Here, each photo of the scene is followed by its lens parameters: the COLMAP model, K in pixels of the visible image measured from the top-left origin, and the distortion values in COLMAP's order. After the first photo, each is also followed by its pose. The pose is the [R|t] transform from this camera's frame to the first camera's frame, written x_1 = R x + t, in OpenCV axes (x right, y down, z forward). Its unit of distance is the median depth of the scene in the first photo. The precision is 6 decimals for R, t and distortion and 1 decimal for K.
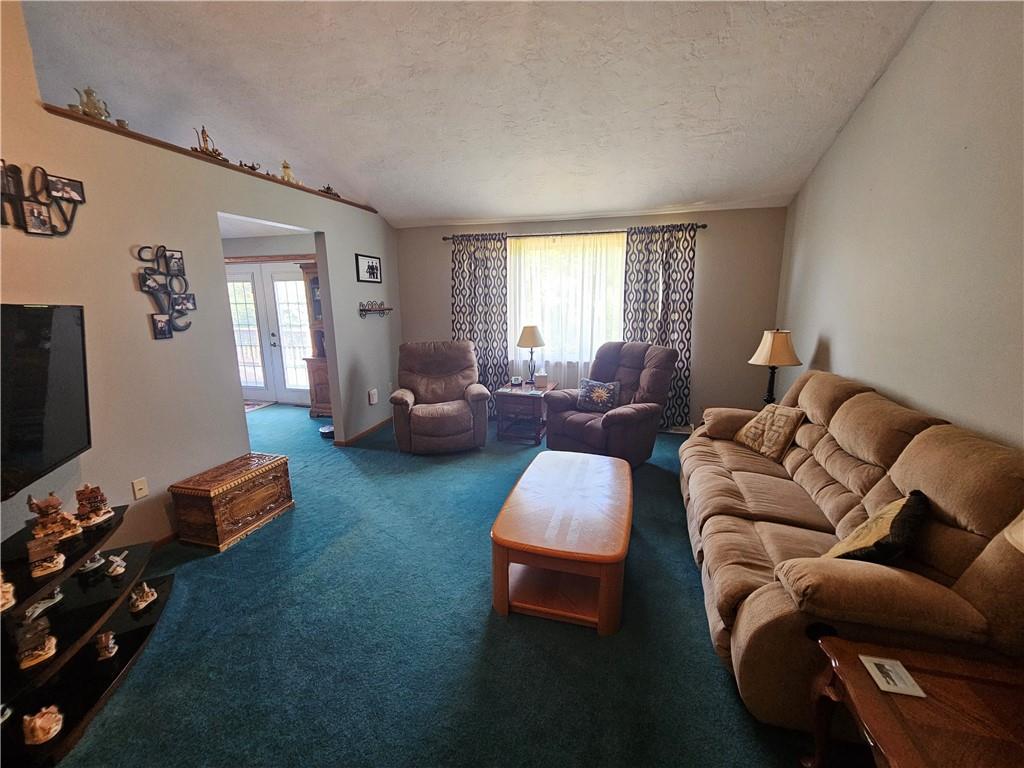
lens RADIAL K [[423.9, 0, 509.5], [0, 423.9, 383.7], [0, 0, 1]] dist [0.000049, 0.000111]
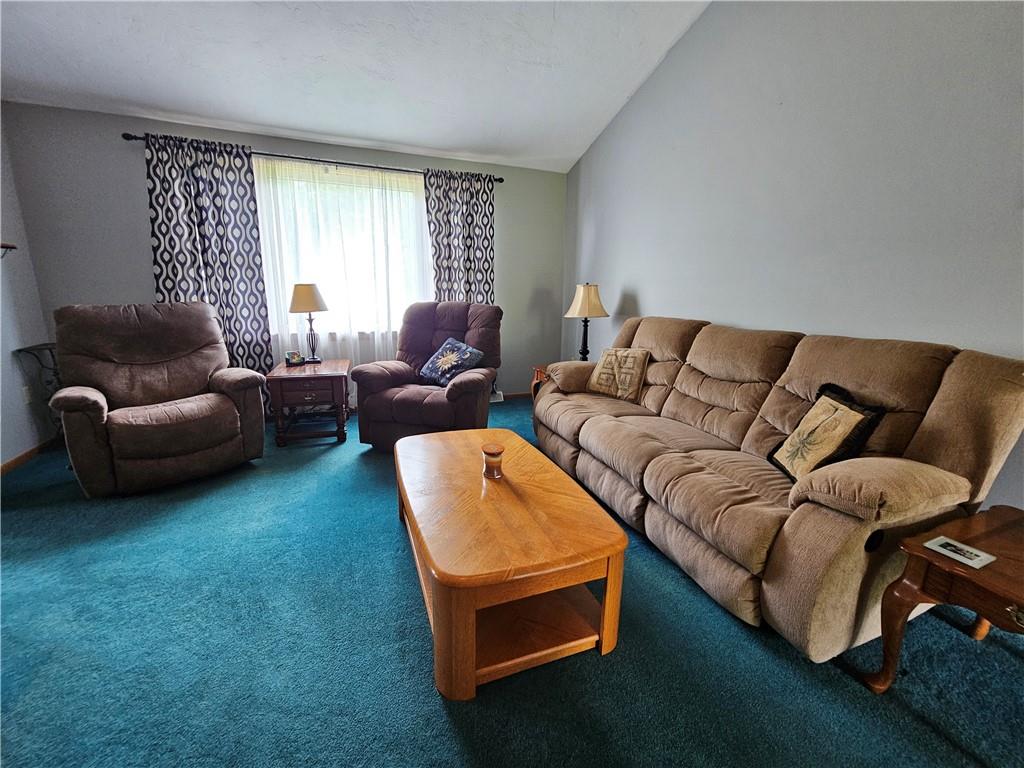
lens RADIAL K [[423.9, 0, 517.3], [0, 423.9, 381.9], [0, 0, 1]] dist [0.000049, 0.000111]
pose [[0.800610, -0.103600, 0.590161, -0.114818], [0.097857, 0.994322, 0.041797, 0.039731], [-0.591141, 0.024288, 0.806203, 0.218968]]
